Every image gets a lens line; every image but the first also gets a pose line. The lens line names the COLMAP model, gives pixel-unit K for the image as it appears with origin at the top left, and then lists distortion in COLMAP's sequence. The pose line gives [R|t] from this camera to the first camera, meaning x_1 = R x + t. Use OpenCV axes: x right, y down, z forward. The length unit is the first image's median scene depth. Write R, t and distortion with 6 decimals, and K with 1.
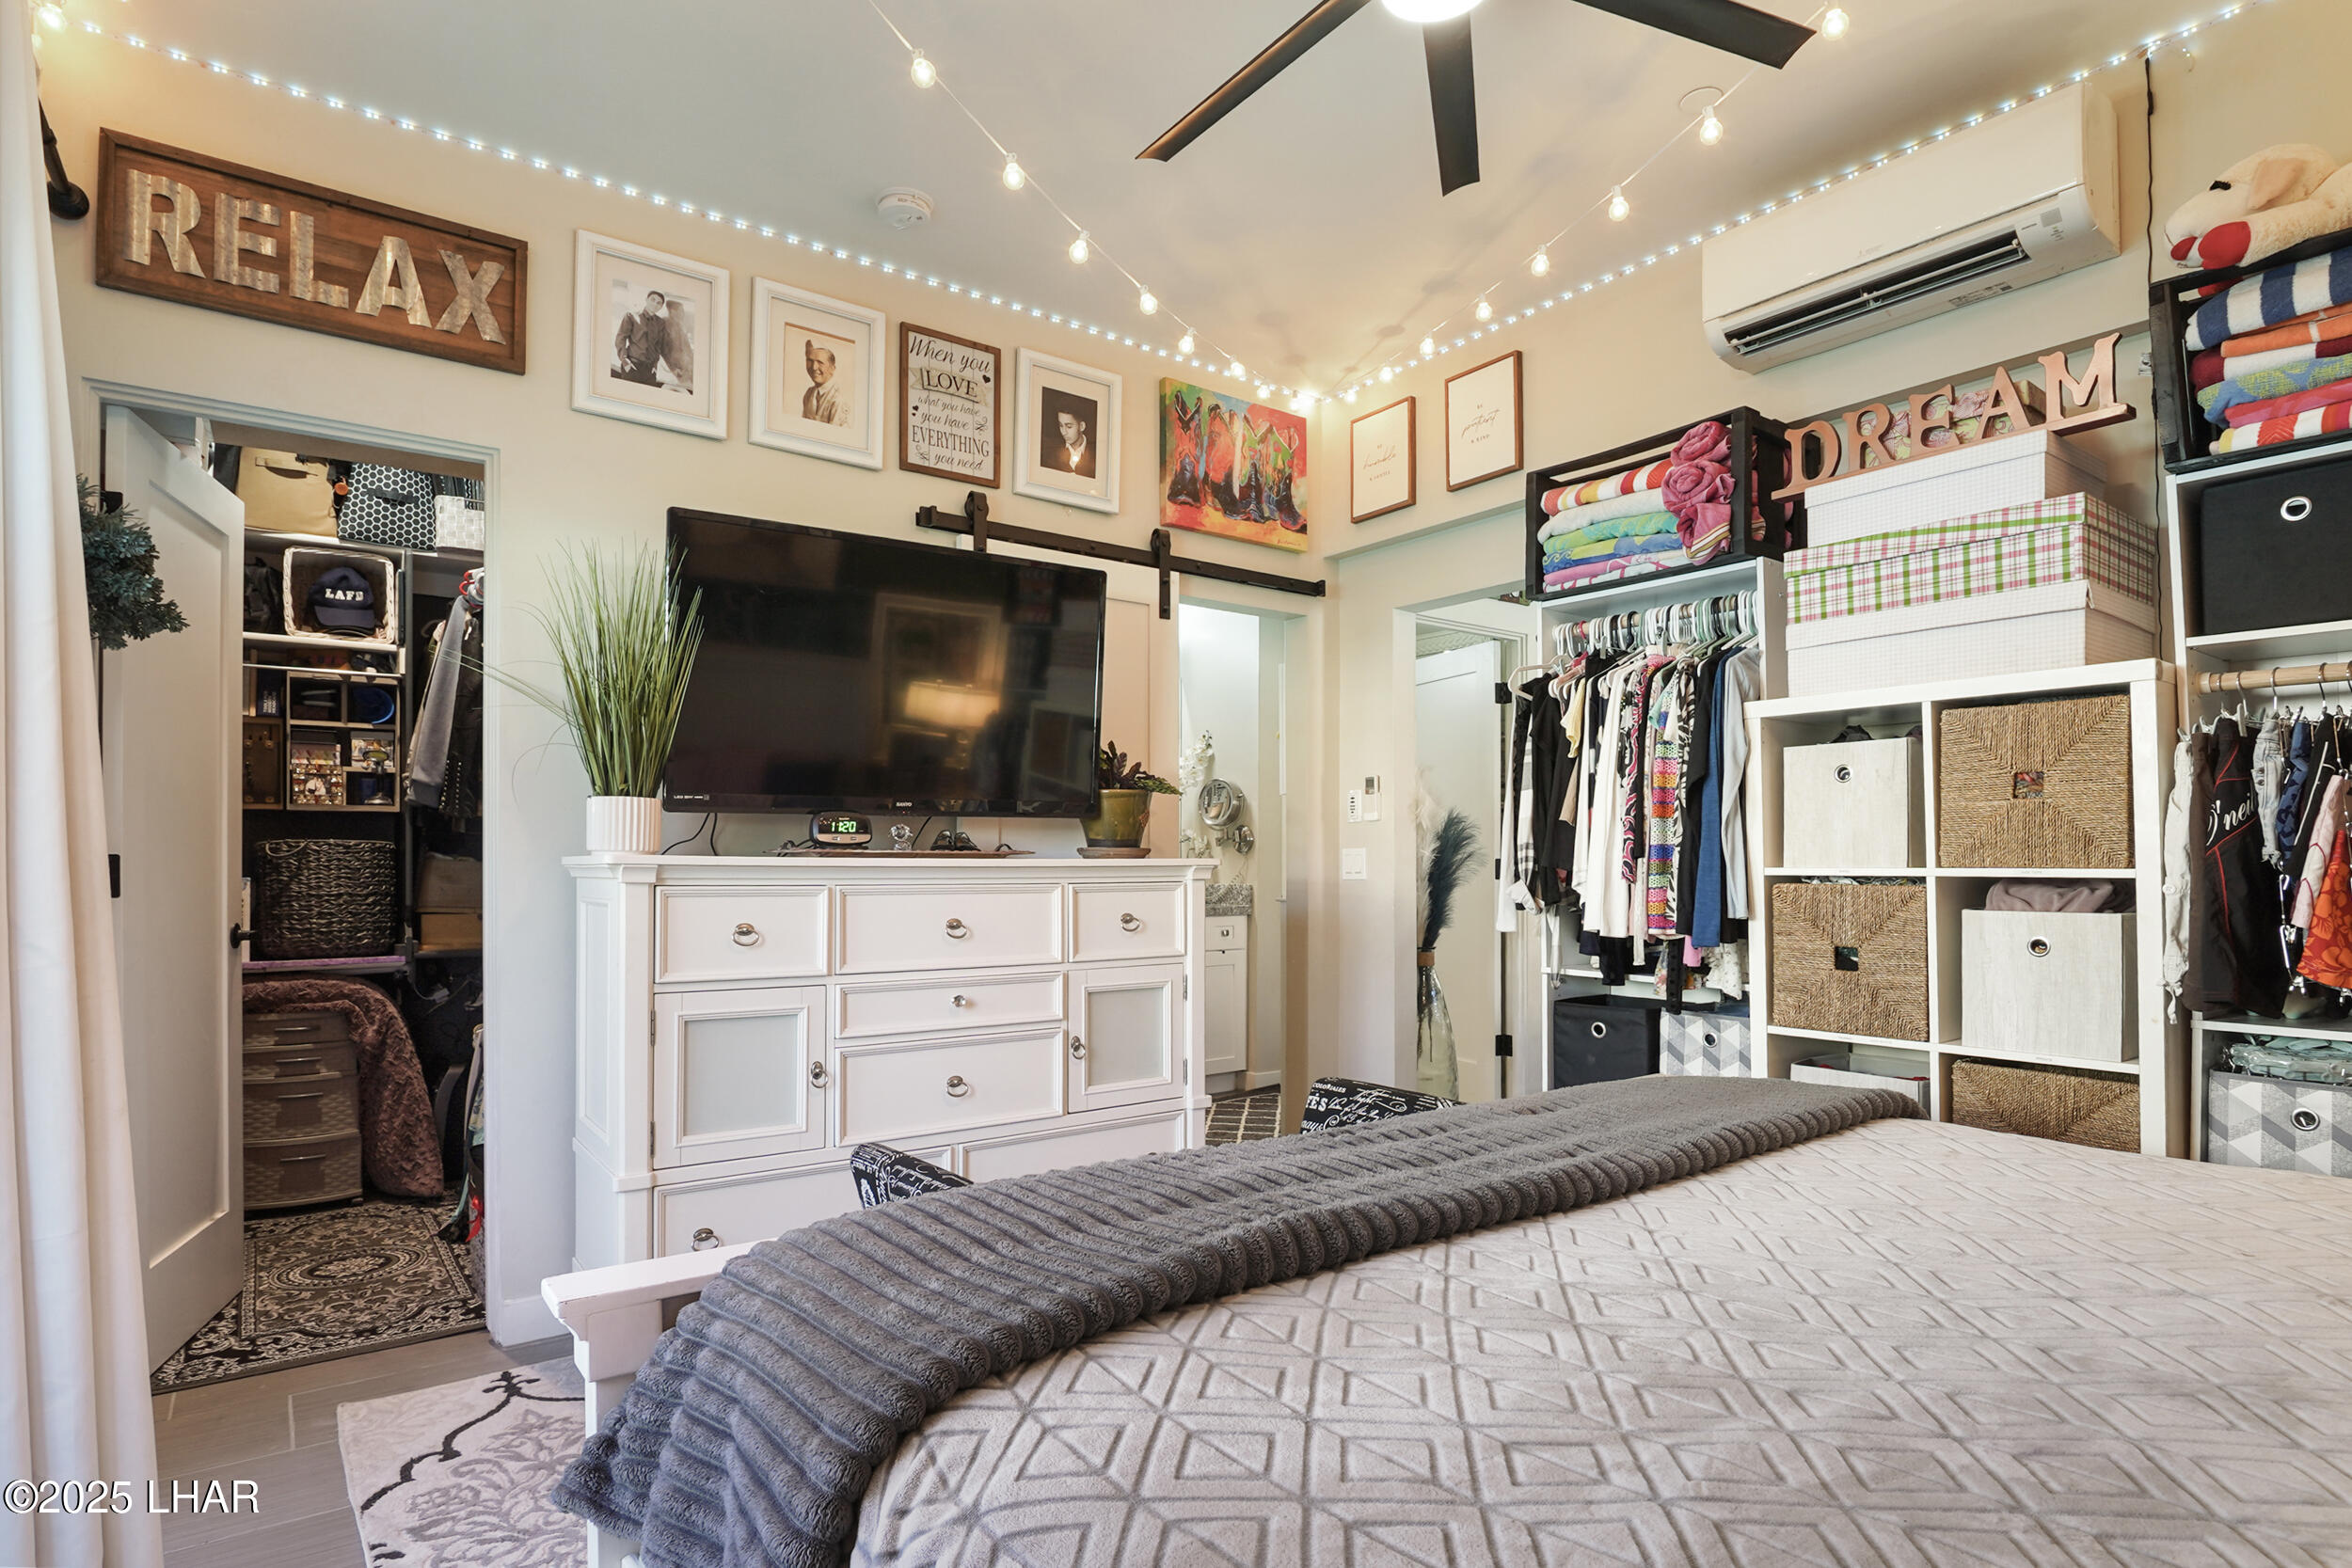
lens RADIAL K [[1160.7, 0, 1164.6], [0, 1160.7, 804.8], [0, 0, 1]] dist [-0.024386, 0.000363]
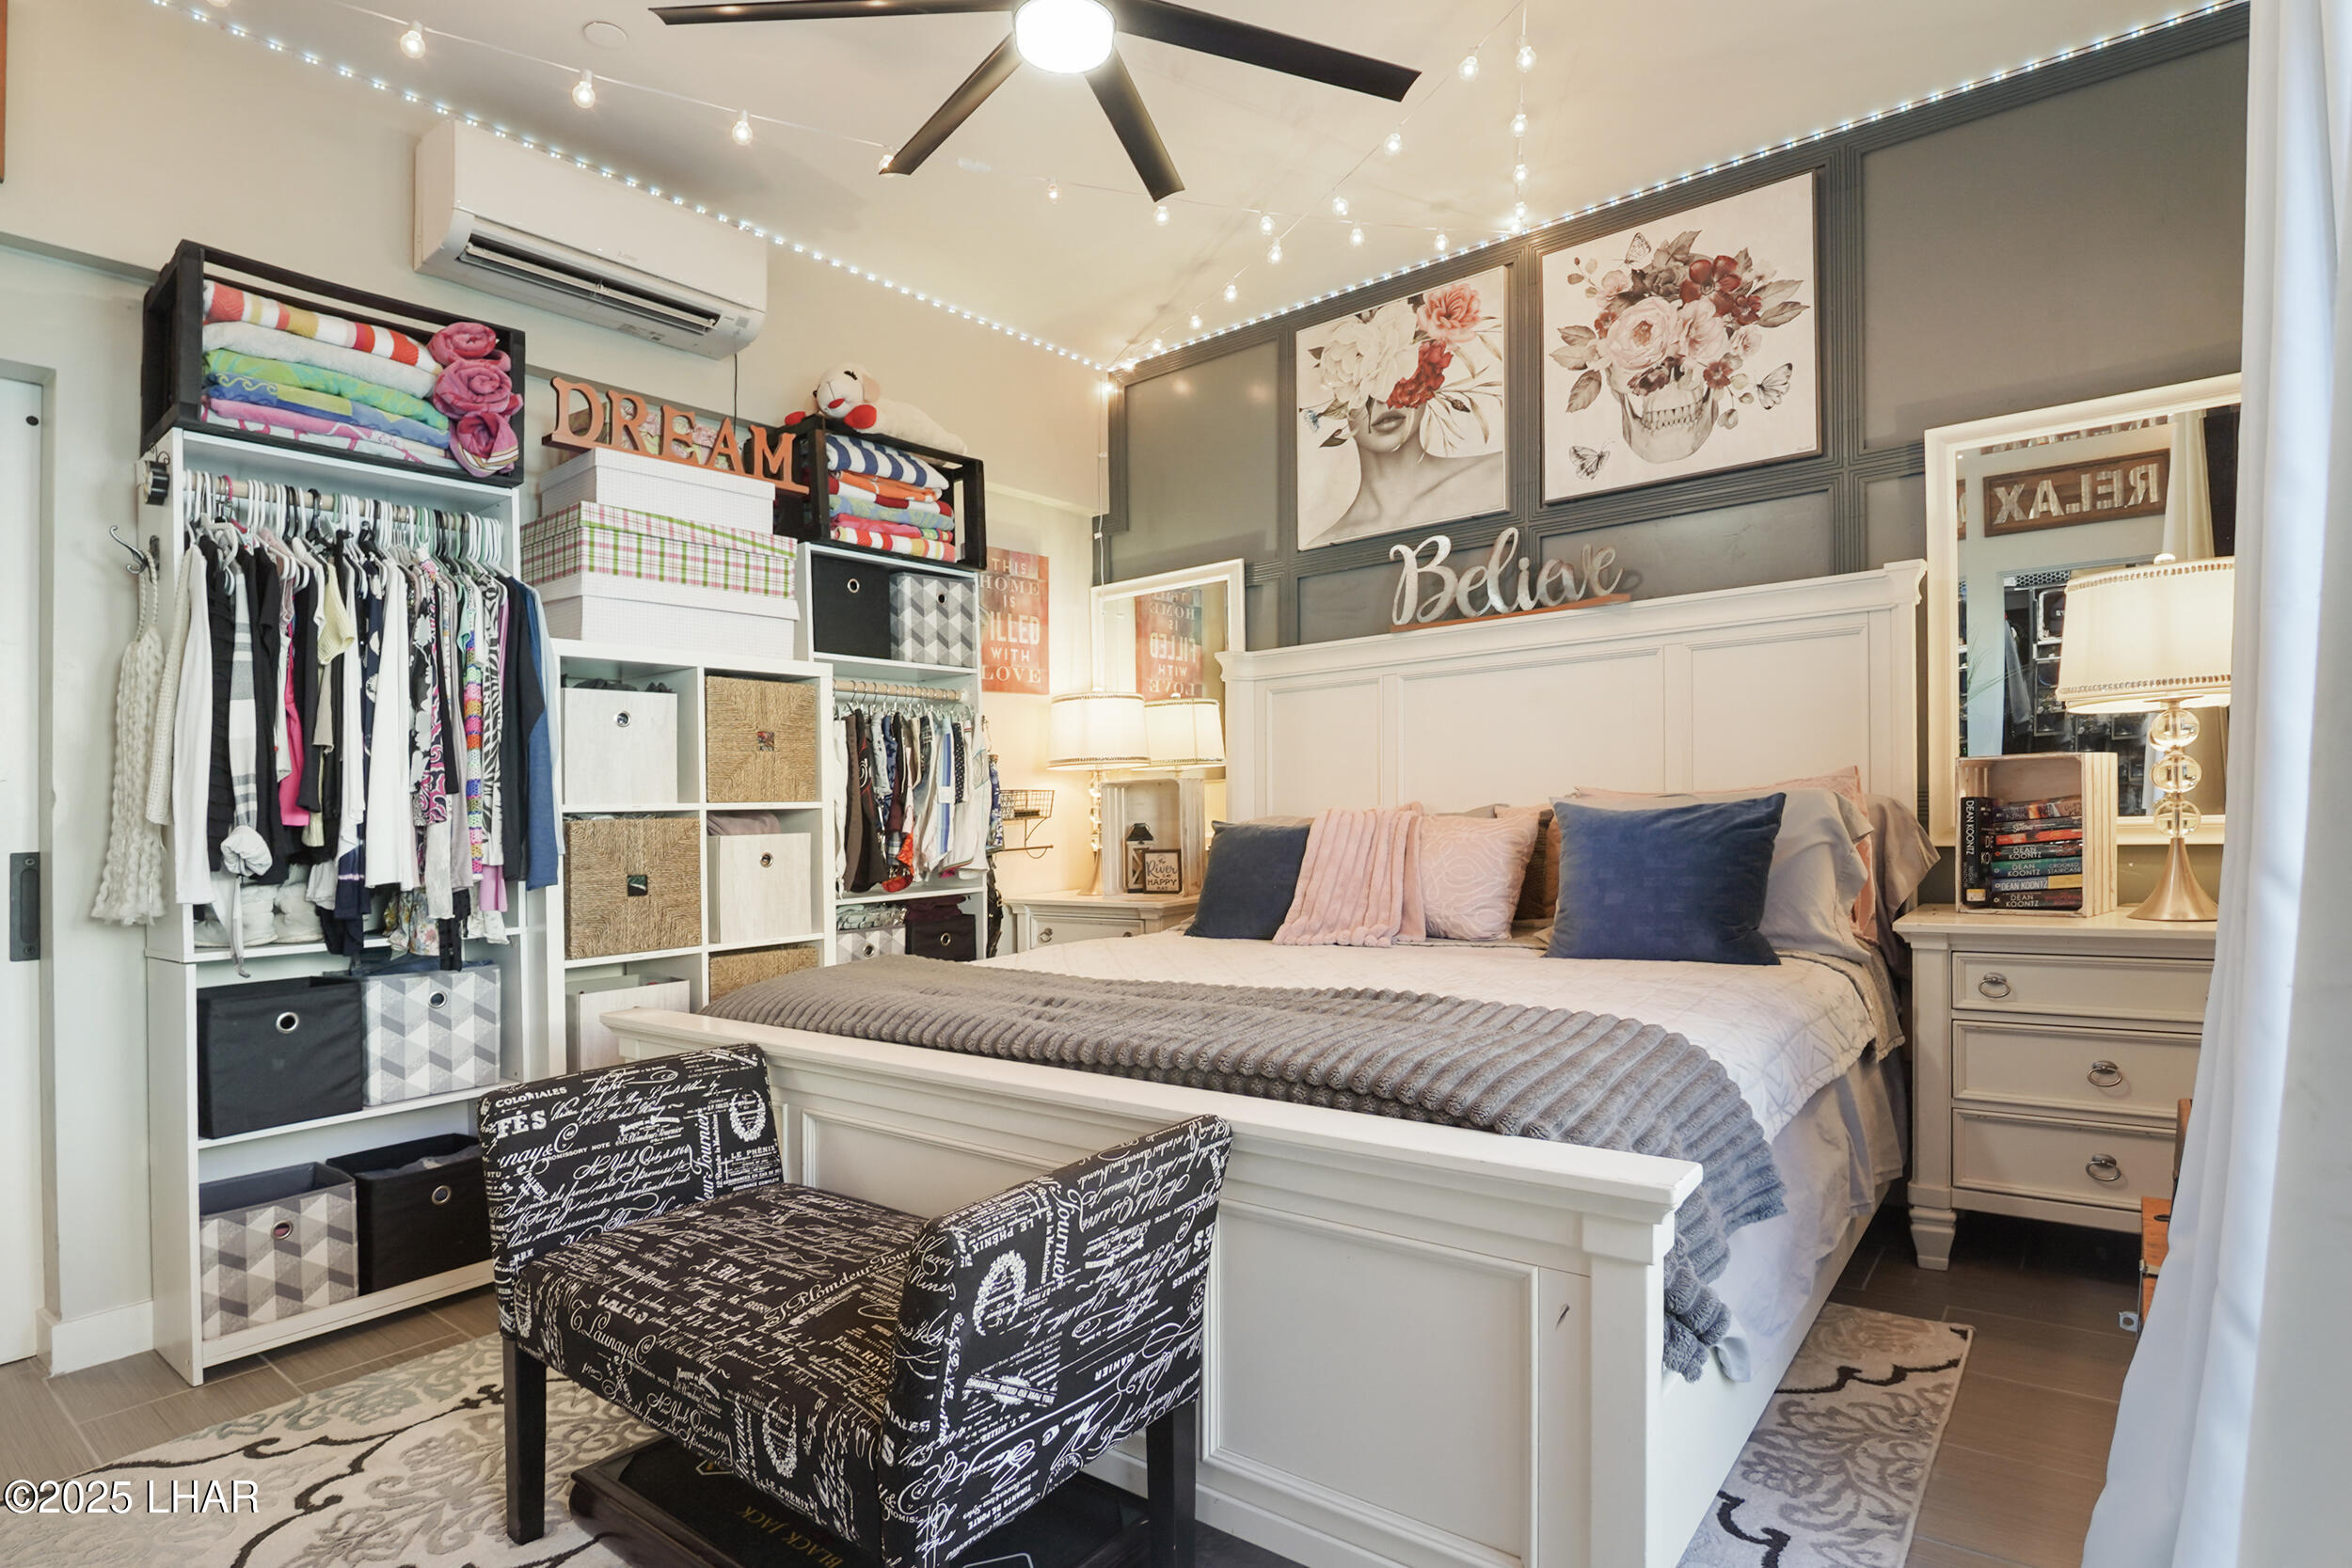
lens RADIAL K [[1188.1, 0, 1134.8], [0, 1188.1, 785.3], [0, 0, 1]] dist [-0.032670, -0.000761]
pose [[-0.229036, 0.027153, 0.973039, -0.633715], [-0.020490, 0.999255, -0.032708, 0.064708], [-0.973202, -0.027428, -0.228309, 0.797747]]
